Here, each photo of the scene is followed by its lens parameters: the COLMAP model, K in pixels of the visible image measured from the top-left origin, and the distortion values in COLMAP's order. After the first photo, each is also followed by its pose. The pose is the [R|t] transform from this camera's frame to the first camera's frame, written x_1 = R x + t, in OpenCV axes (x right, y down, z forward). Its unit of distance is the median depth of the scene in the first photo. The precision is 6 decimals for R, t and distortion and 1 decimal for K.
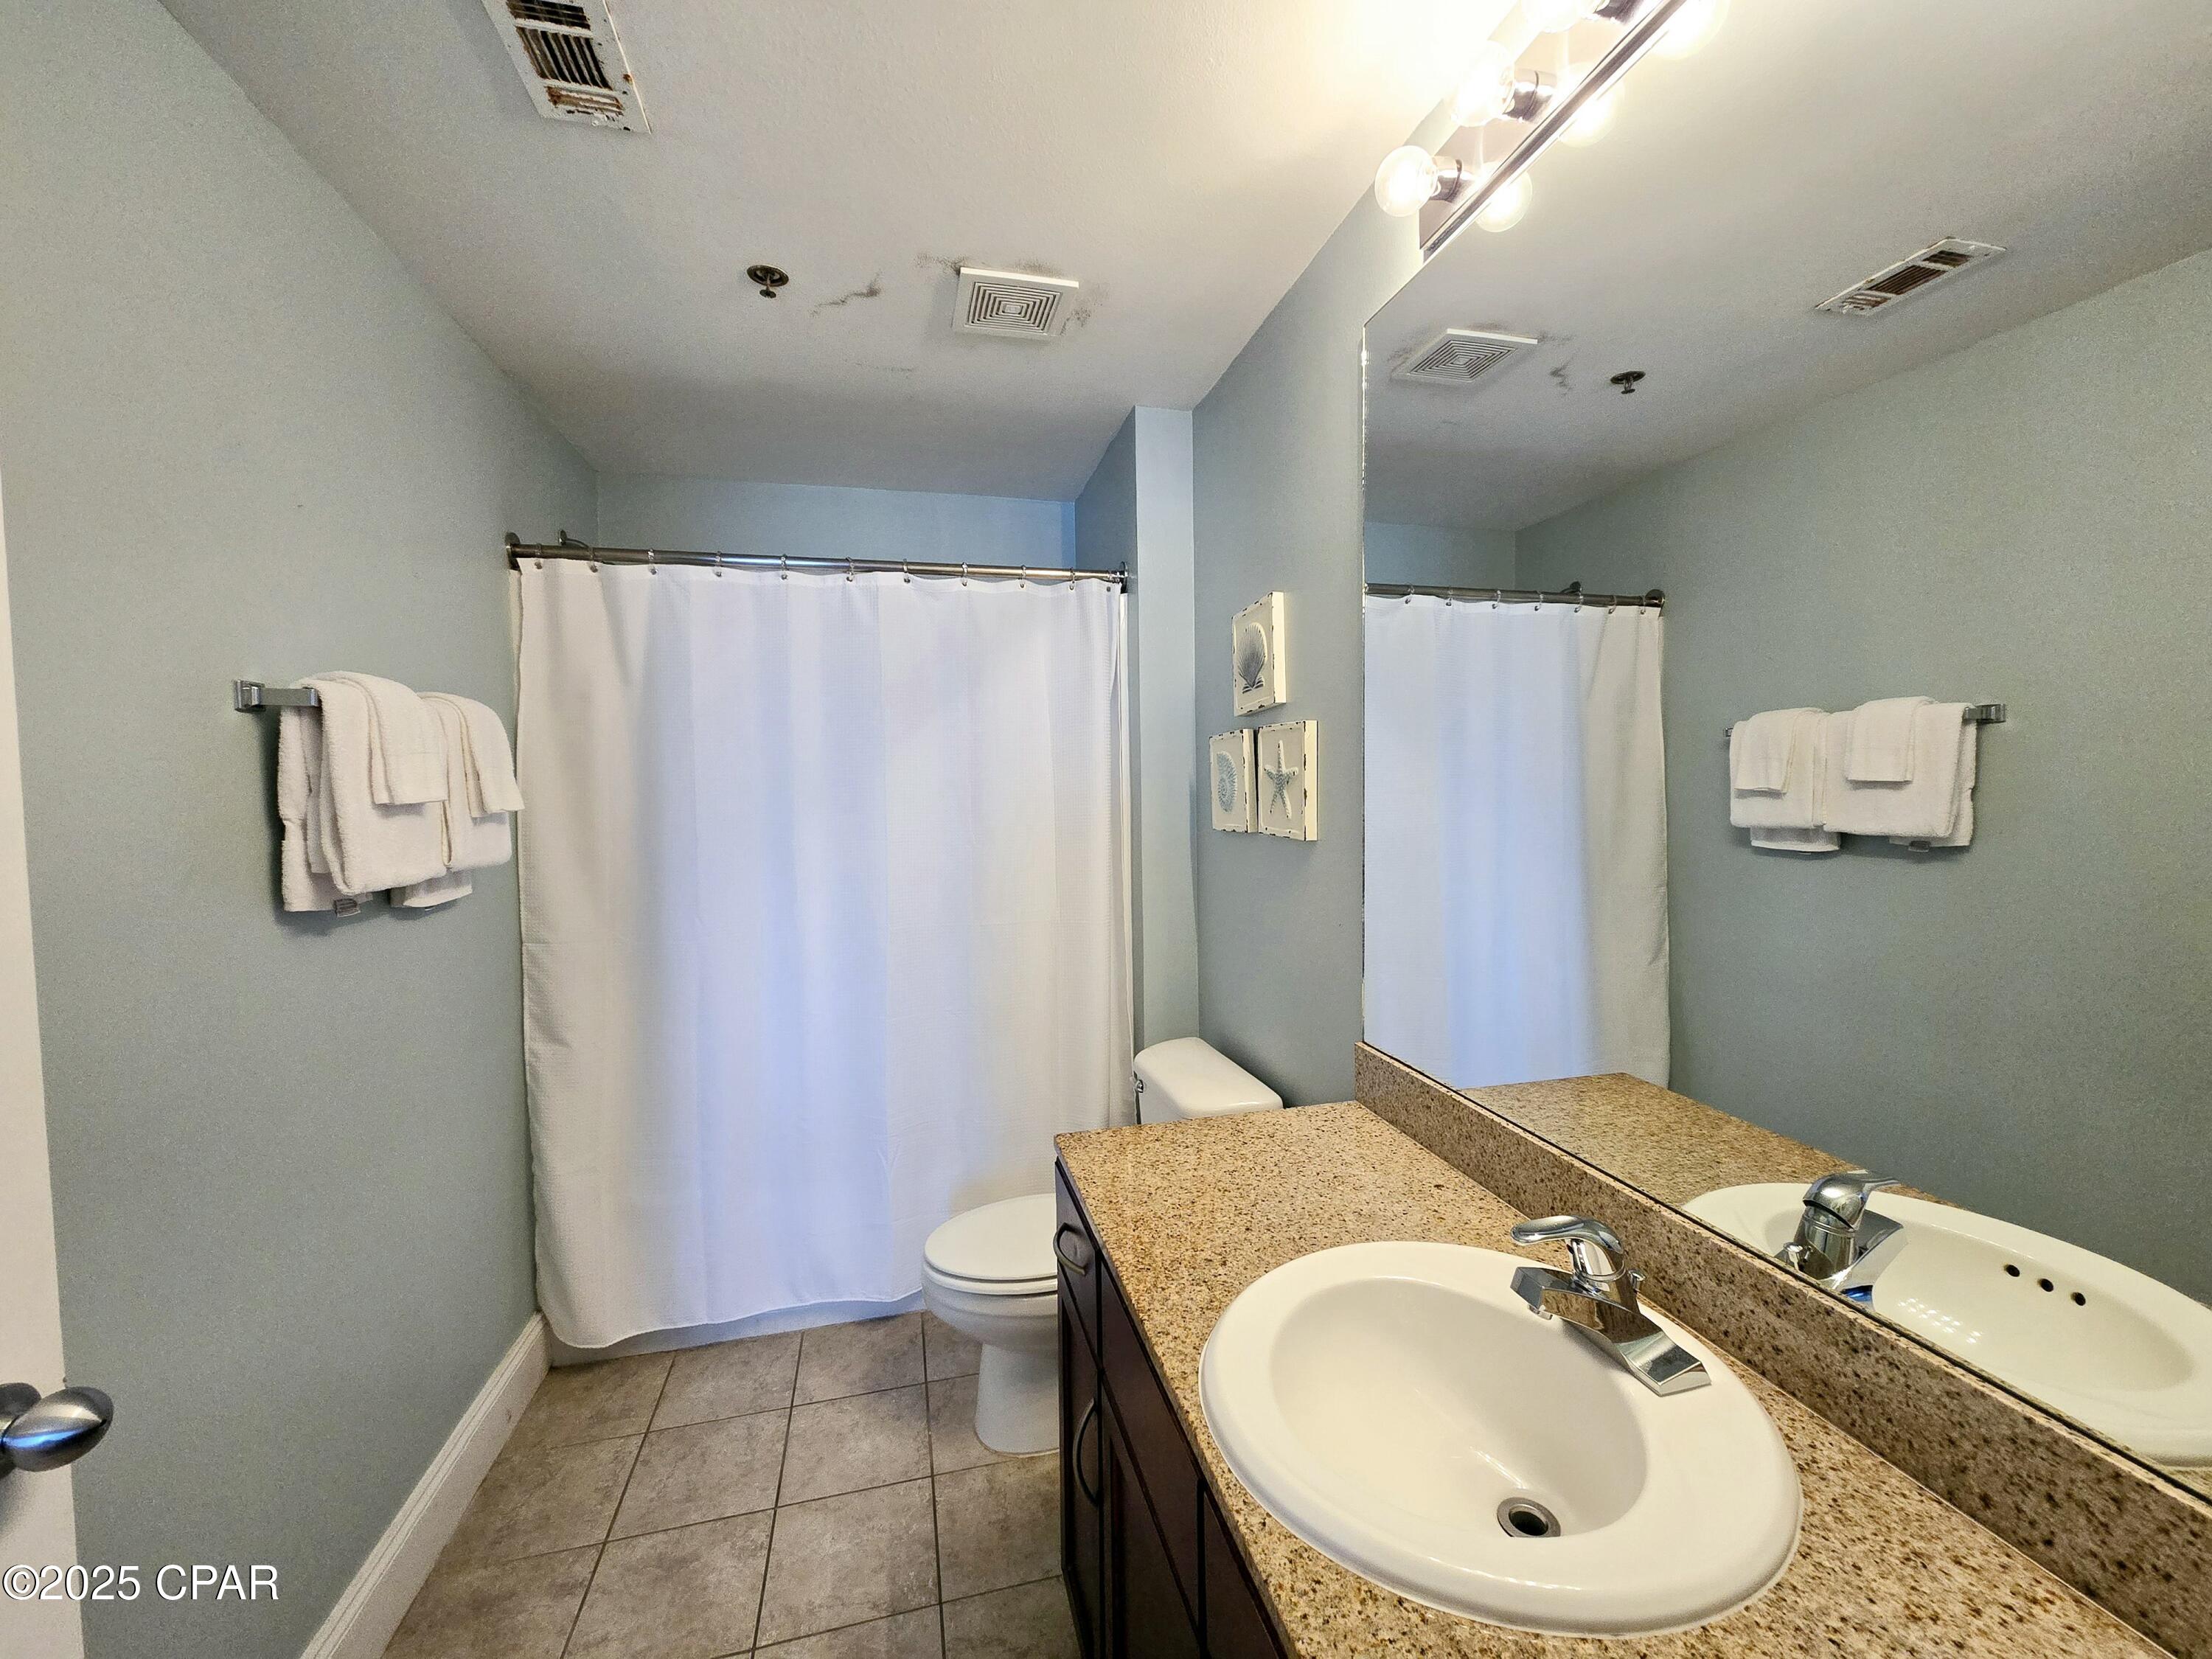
lens RADIAL K [[904.2, 0, 1116.2], [0, 904.2, 824.8], [0, 0, 1]] dist [-0.002260, -0.000015]
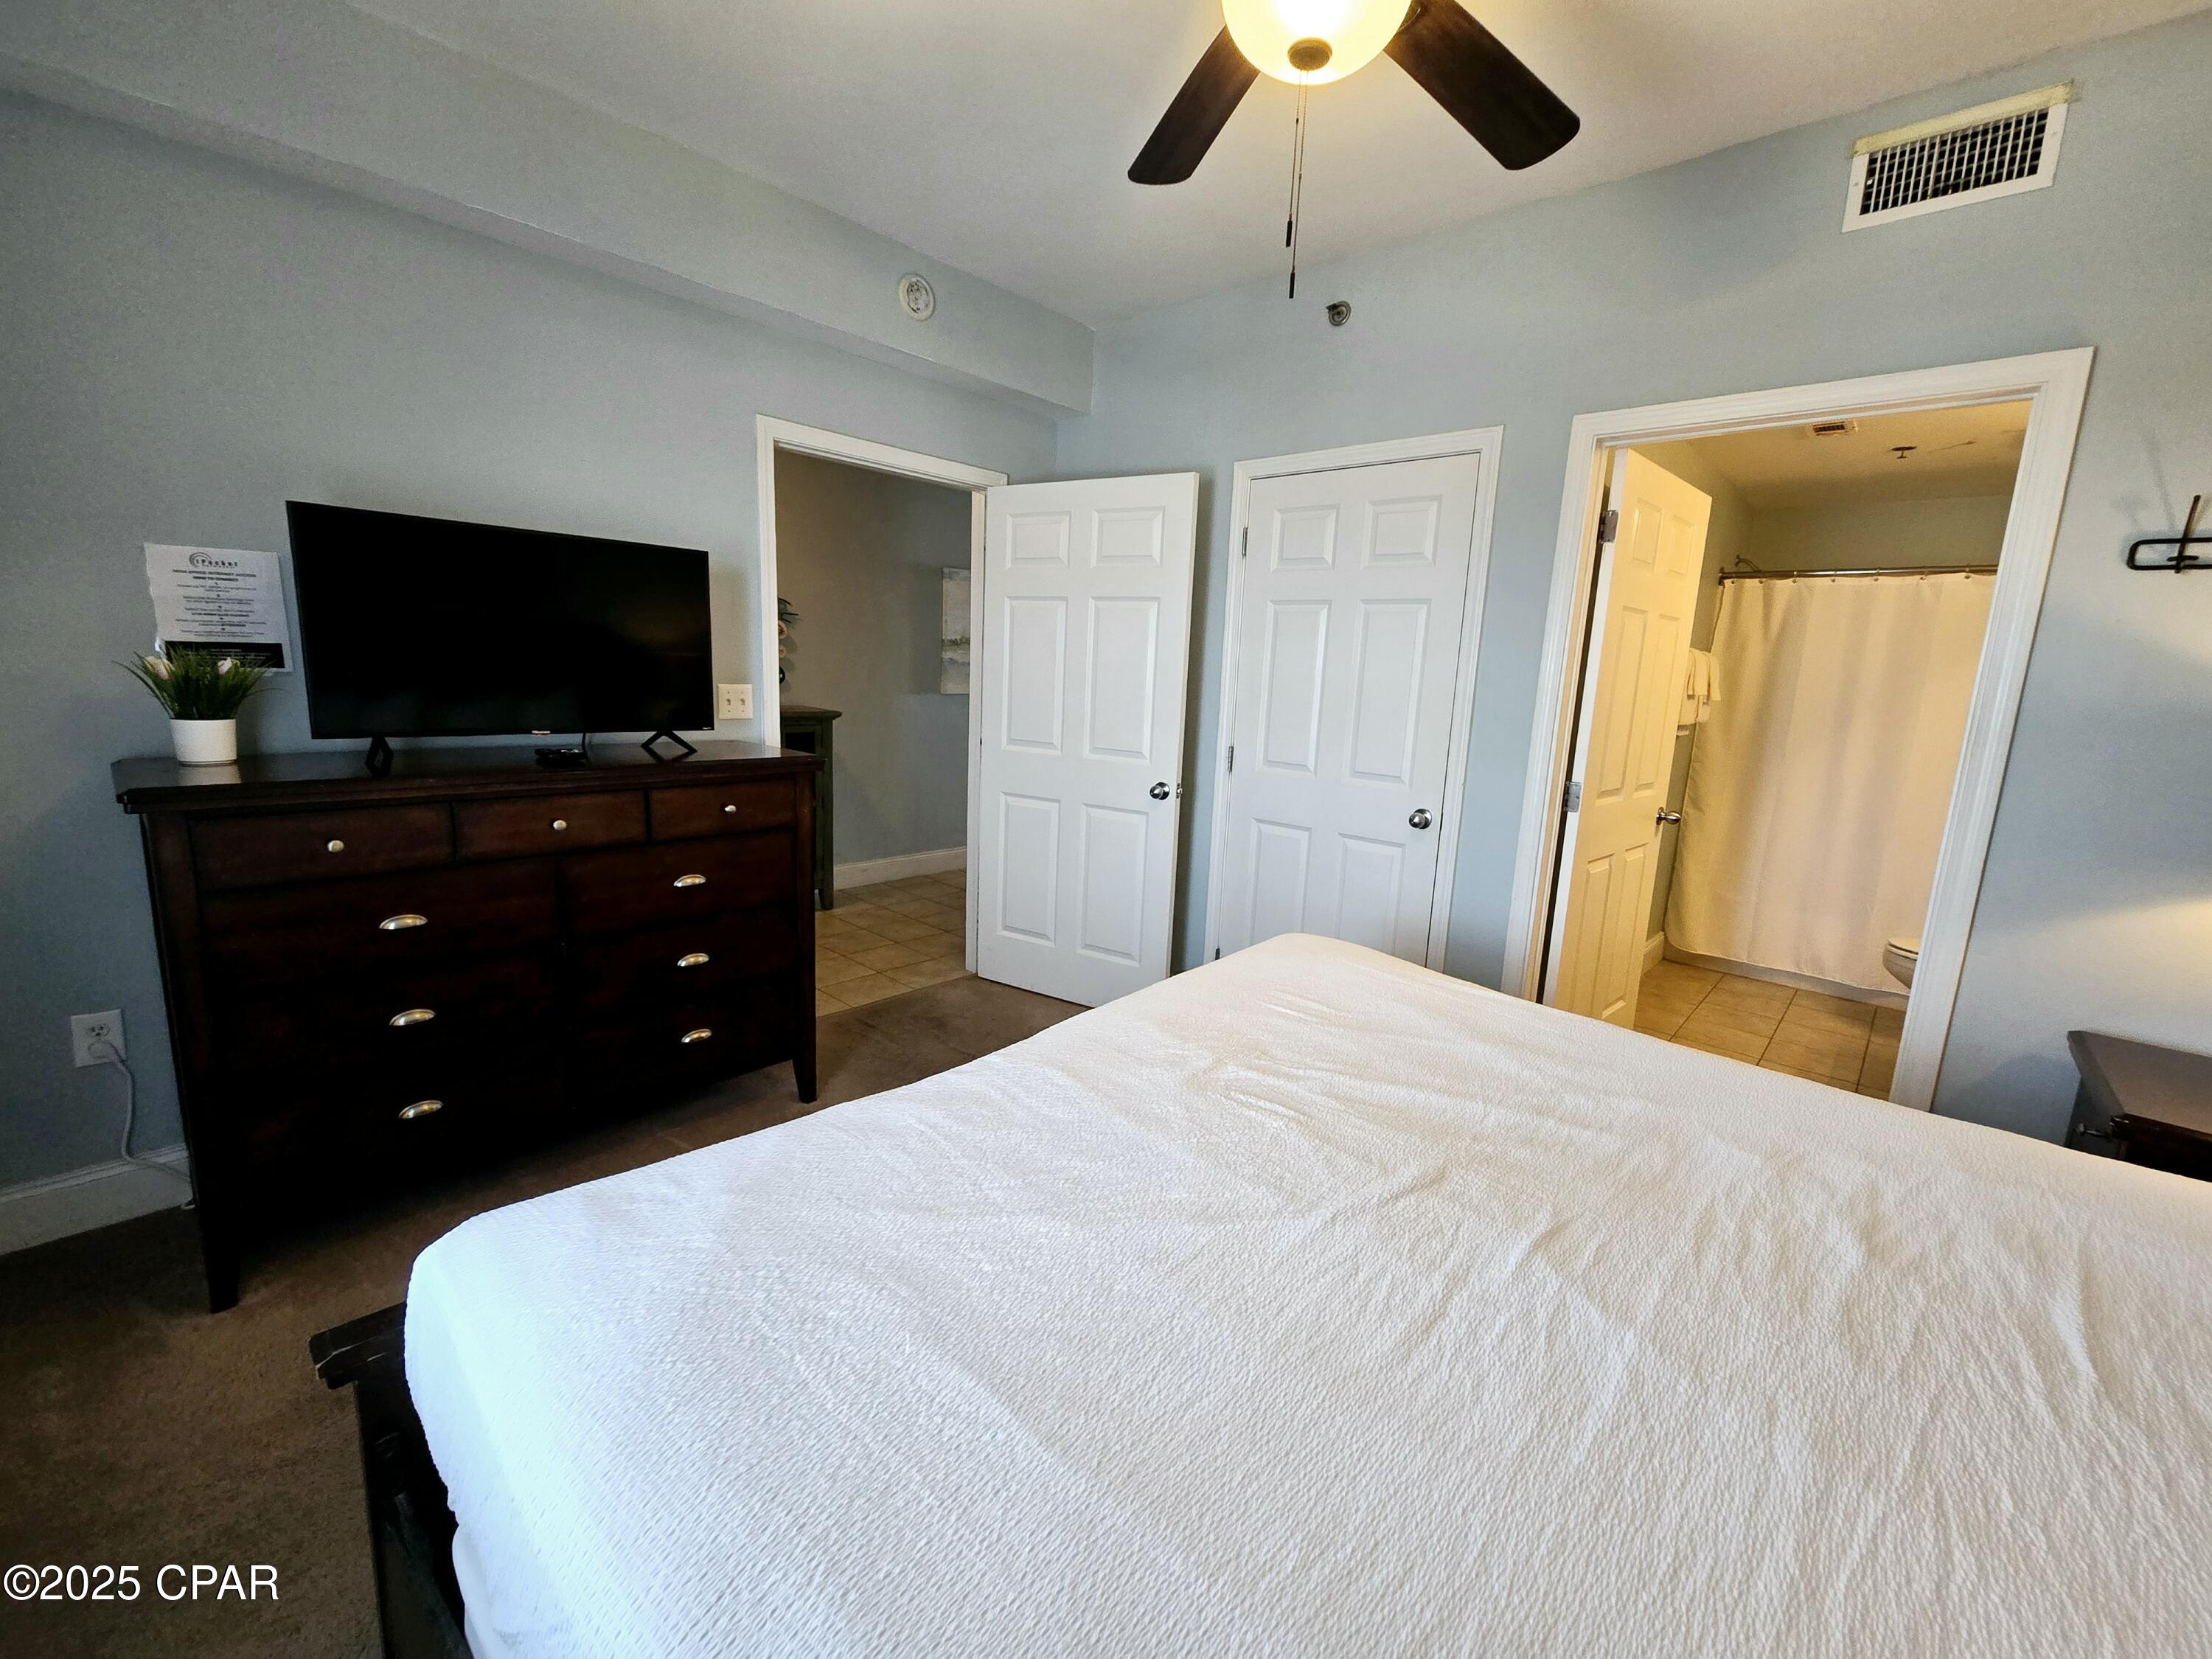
lens RADIAL K [[904.2, 0, 1116.3], [0, 904.2, 821.5], [0, 0, 1]] dist [-0.002260, -0.000015]
pose [[0.542759, 0.186480, -0.818925, 0.385636], [-0.089277, 0.982325, 0.164519, 0.037238], [0.835130, -0.016184, 0.549814, -1.304063]]
